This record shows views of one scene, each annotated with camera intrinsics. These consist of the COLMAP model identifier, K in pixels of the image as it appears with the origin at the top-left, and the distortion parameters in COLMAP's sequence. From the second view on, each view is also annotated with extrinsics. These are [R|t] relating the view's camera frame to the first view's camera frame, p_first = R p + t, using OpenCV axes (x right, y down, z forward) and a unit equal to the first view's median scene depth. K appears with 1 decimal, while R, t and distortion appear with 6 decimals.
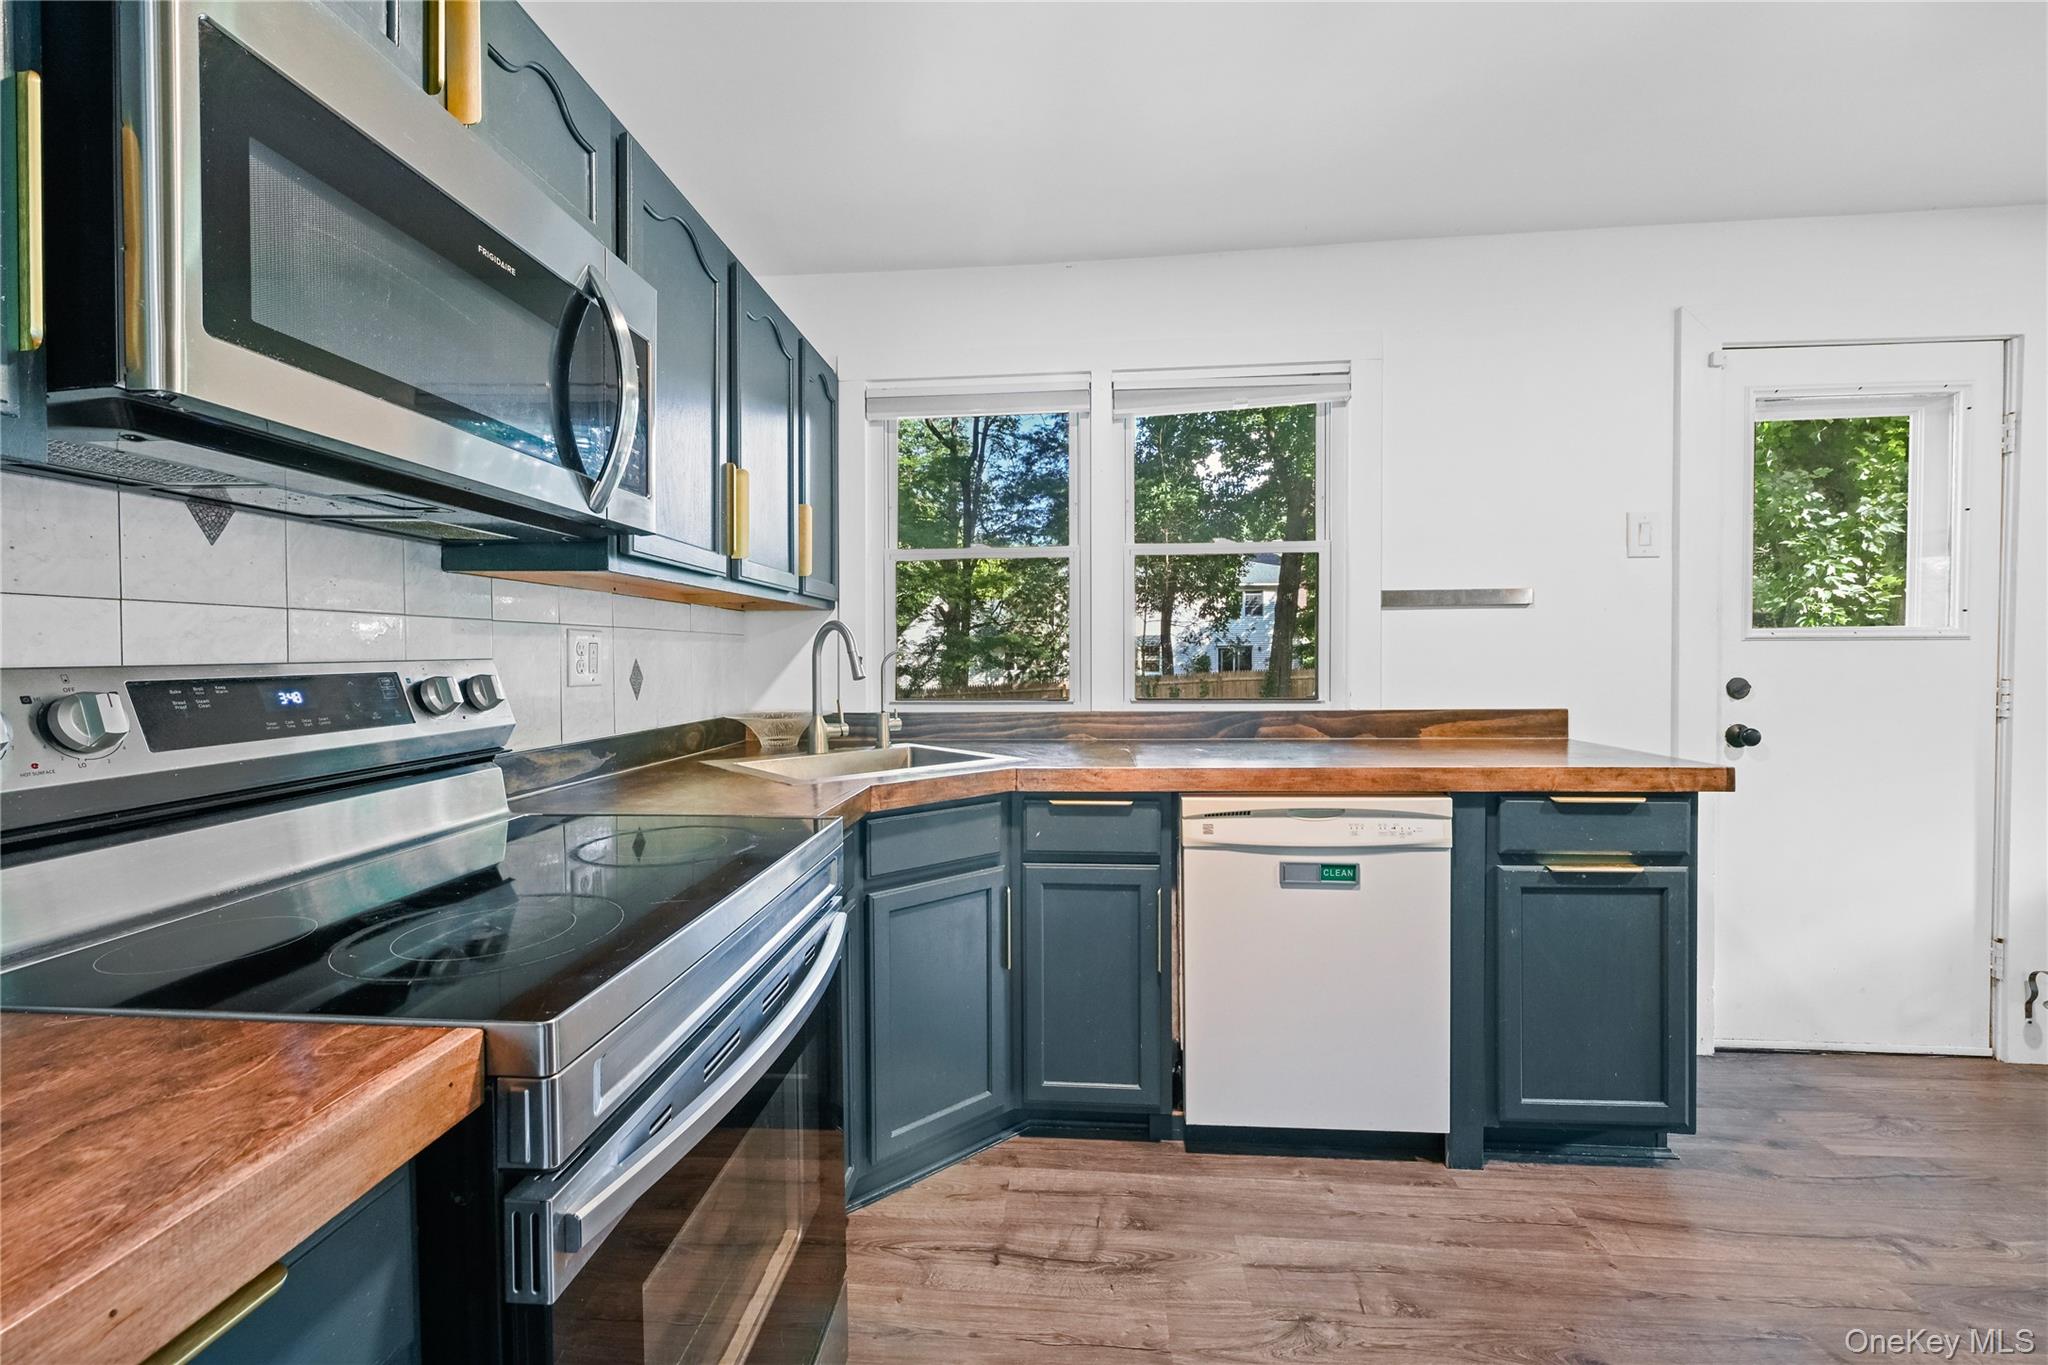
lens RADIAL K [[840.6, 0, 1002.6], [0, 840.6, 674.6], [0, 0, 1]] dist [0.001636, -0.000559]
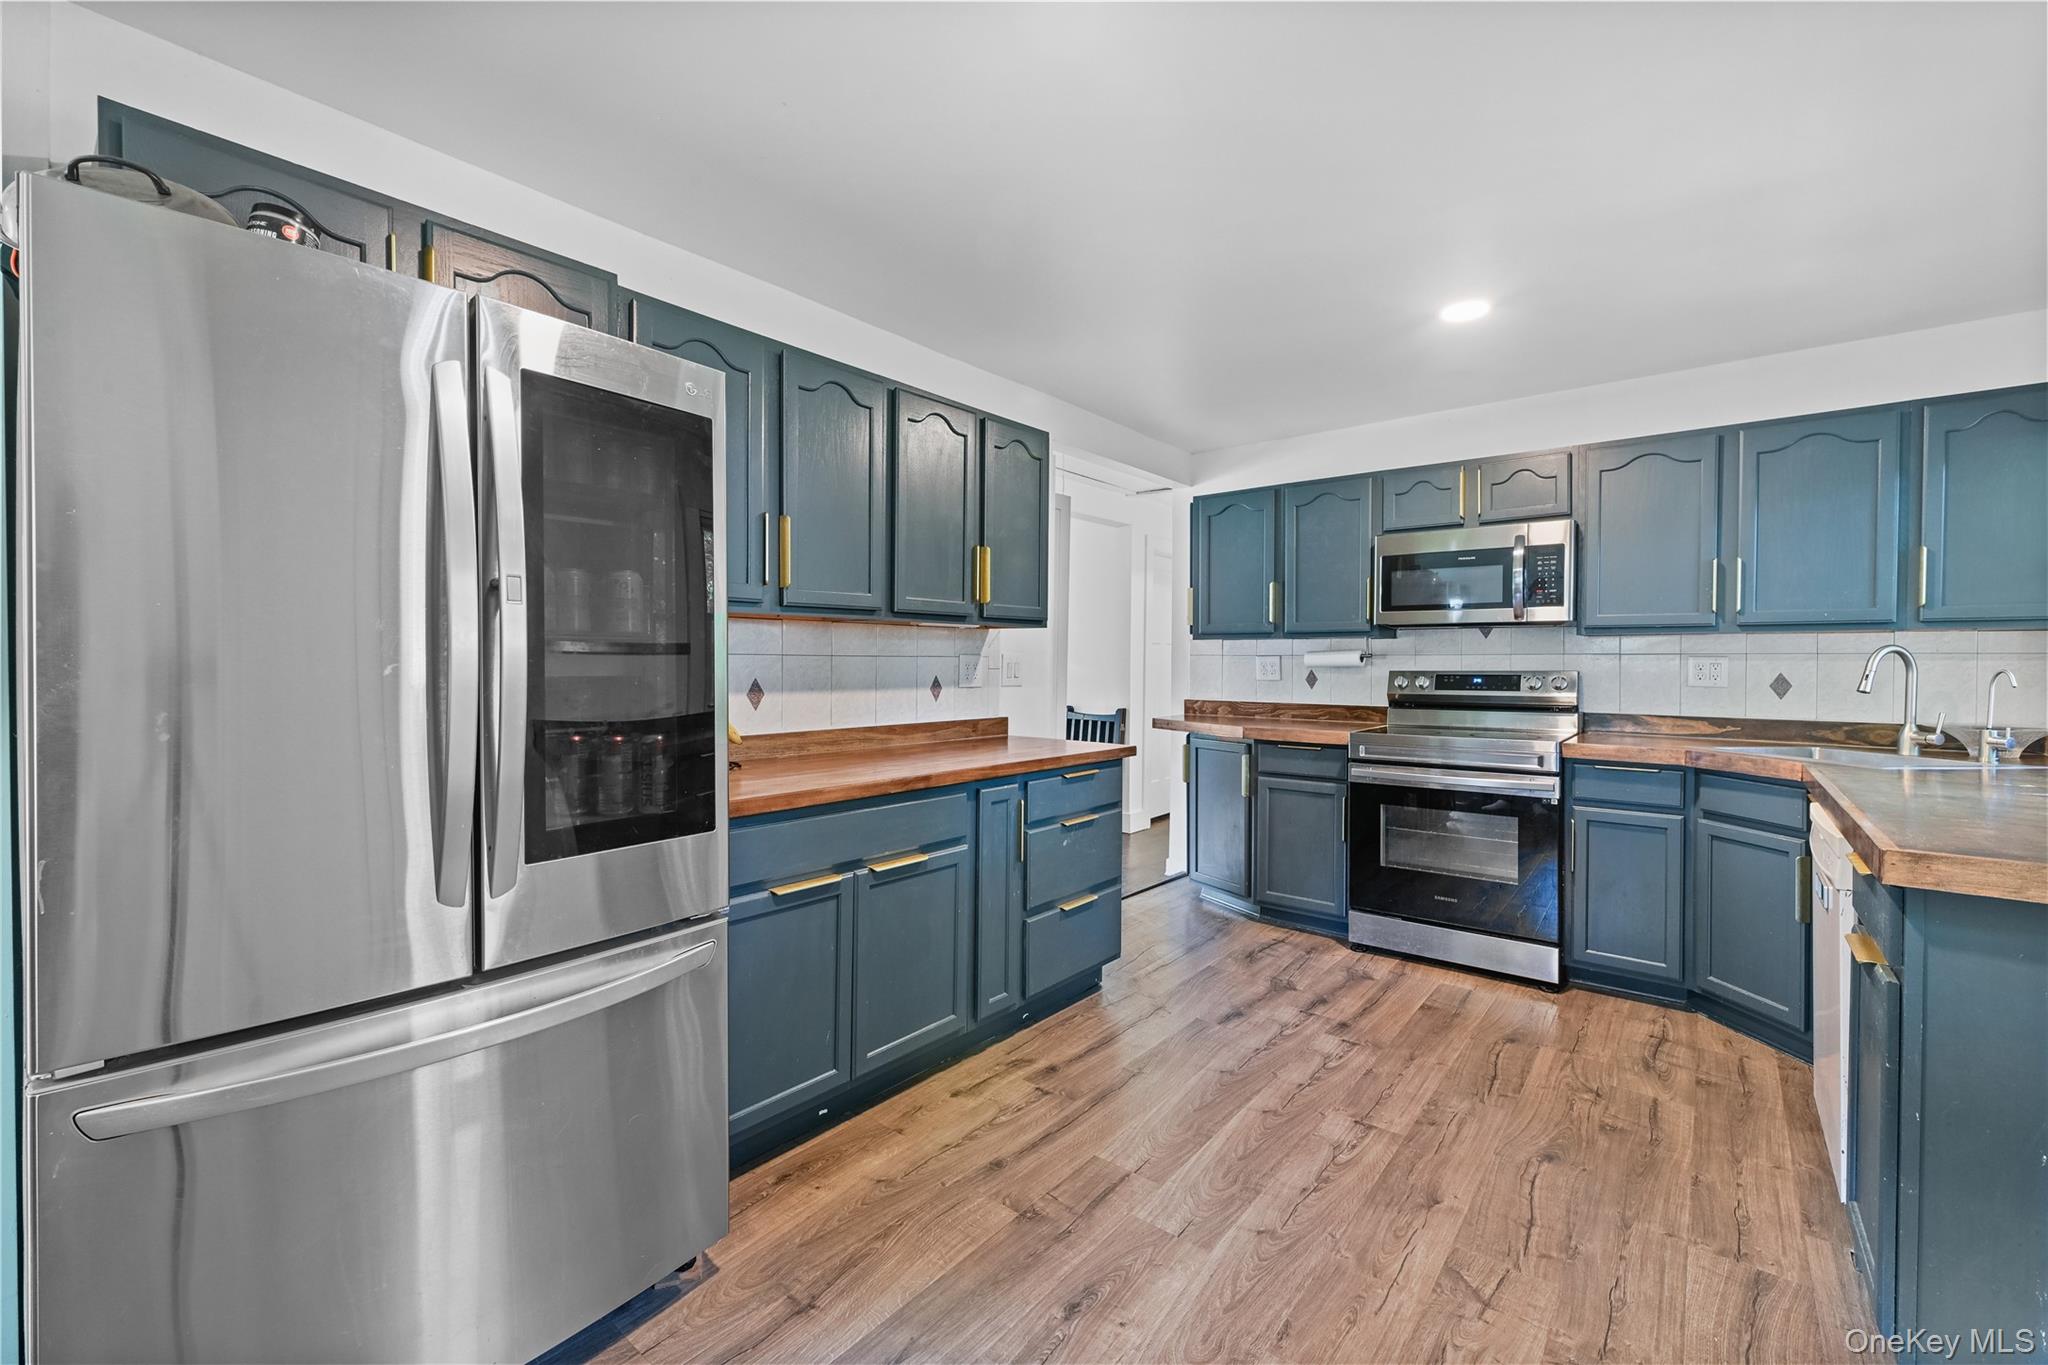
lens RADIAL K [[840.6, 0, 1005.4], [0, 840.6, 671.5], [0, 0, 1]] dist [0.001636, -0.000559]
pose [[-0.573425, 0.014781, -0.819125, 1.811084], [-0.018341, 0.999355, 0.030873, -0.046954], [0.819053, 0.032727, -0.572784, 0.765057]]
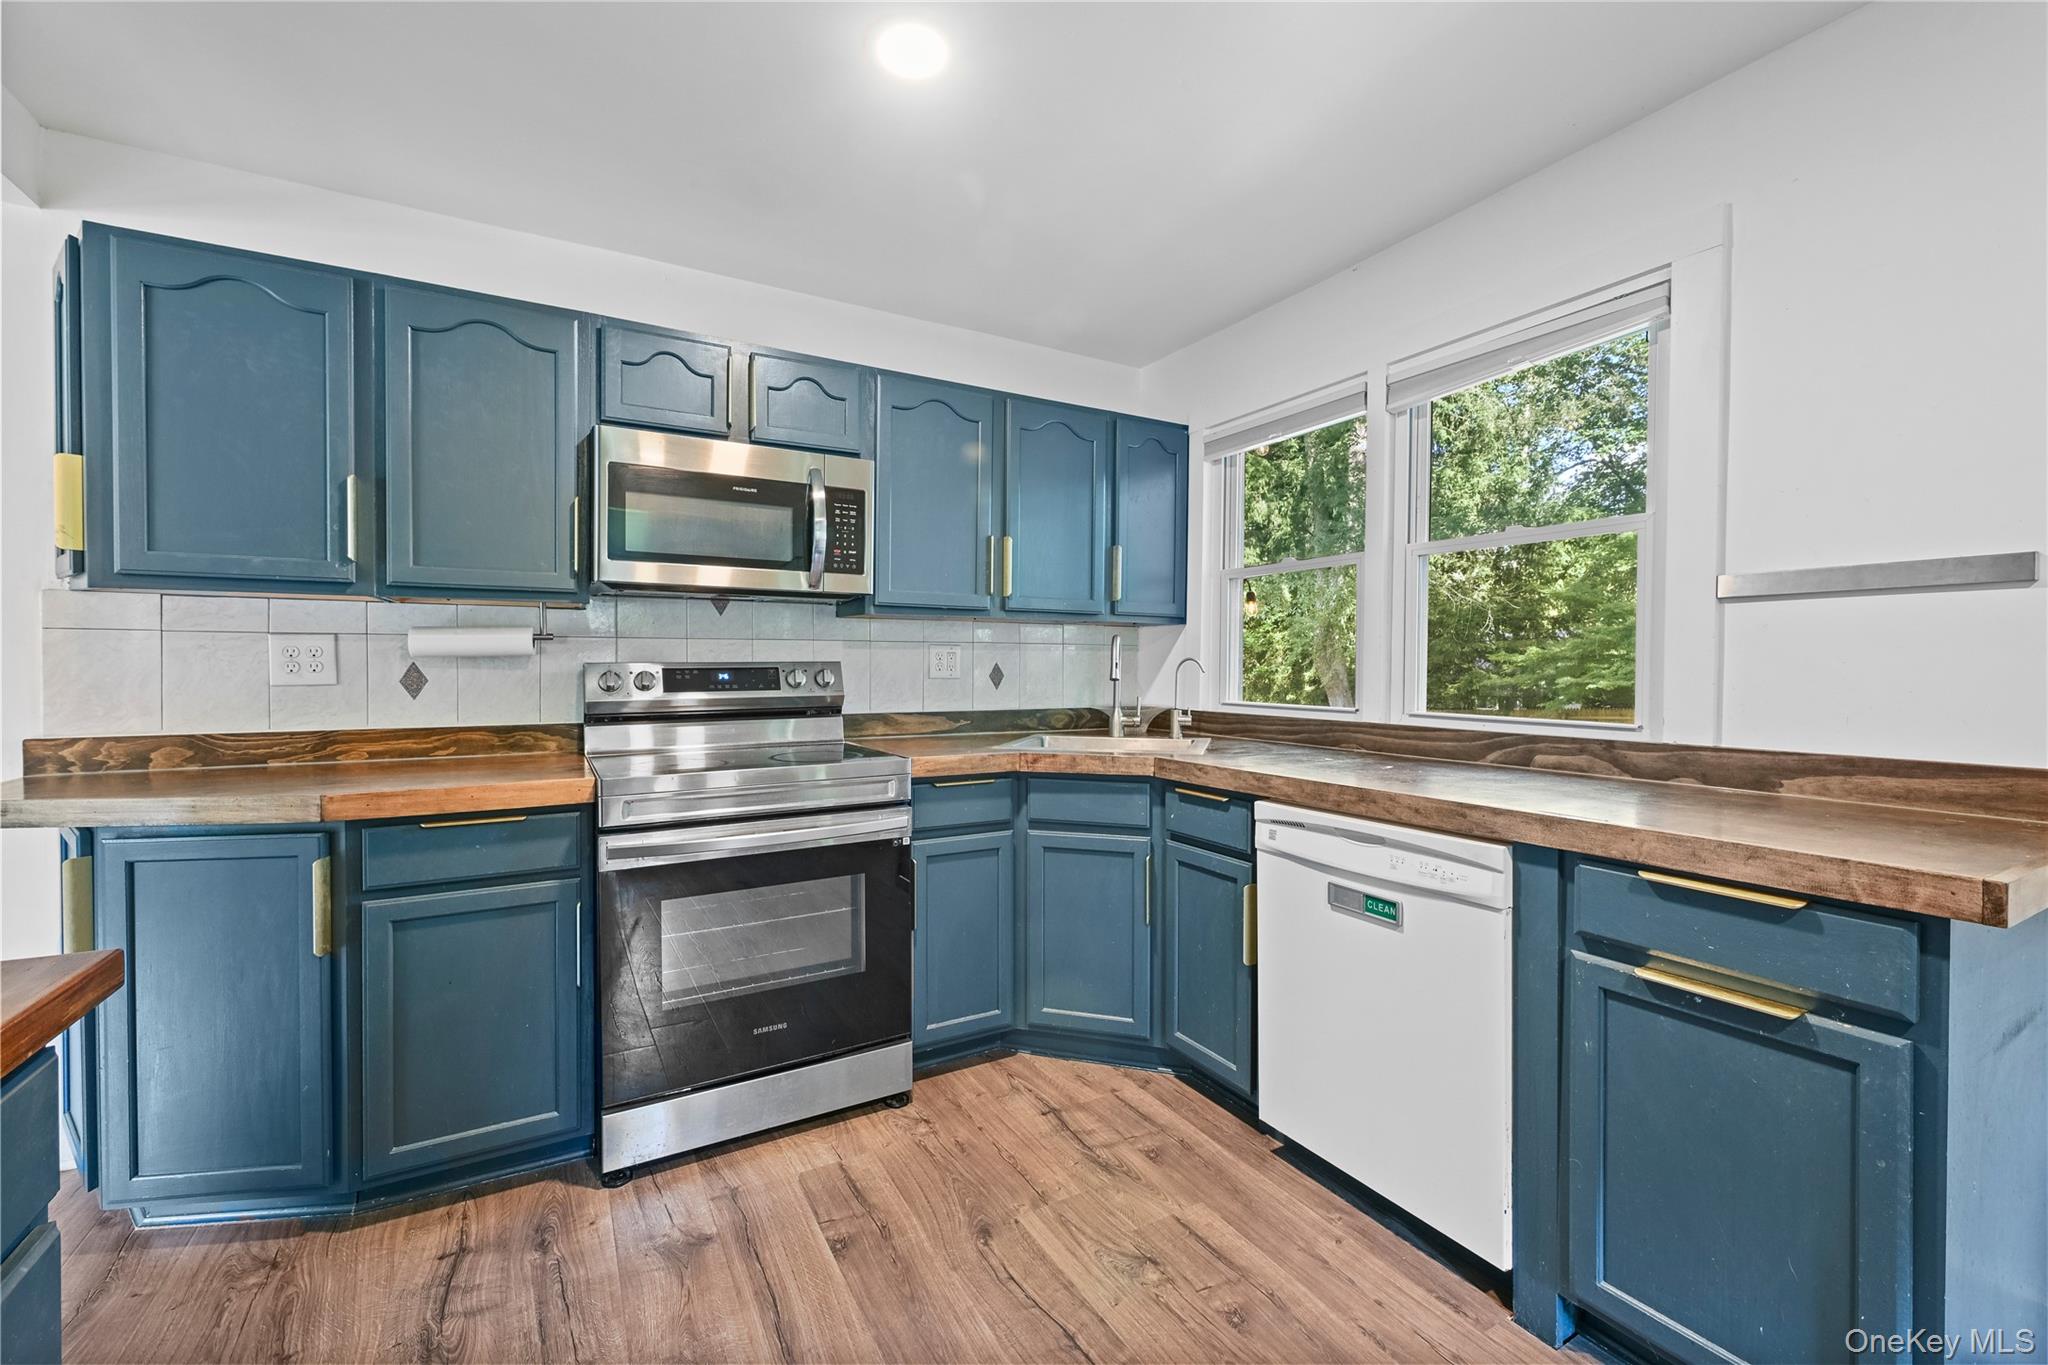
lens RADIAL K [[840.6, 0, 1010.3], [0, 840.6, 670.9], [0, 0, 1]] dist [0.001636, -0.000559]
pose [[0.563476, 0.018045, -0.825935, 0.918969], [-0.026193, 0.999649, 0.003970, -0.010990], [0.825717, 0.019396, 0.563751, 0.160004]]
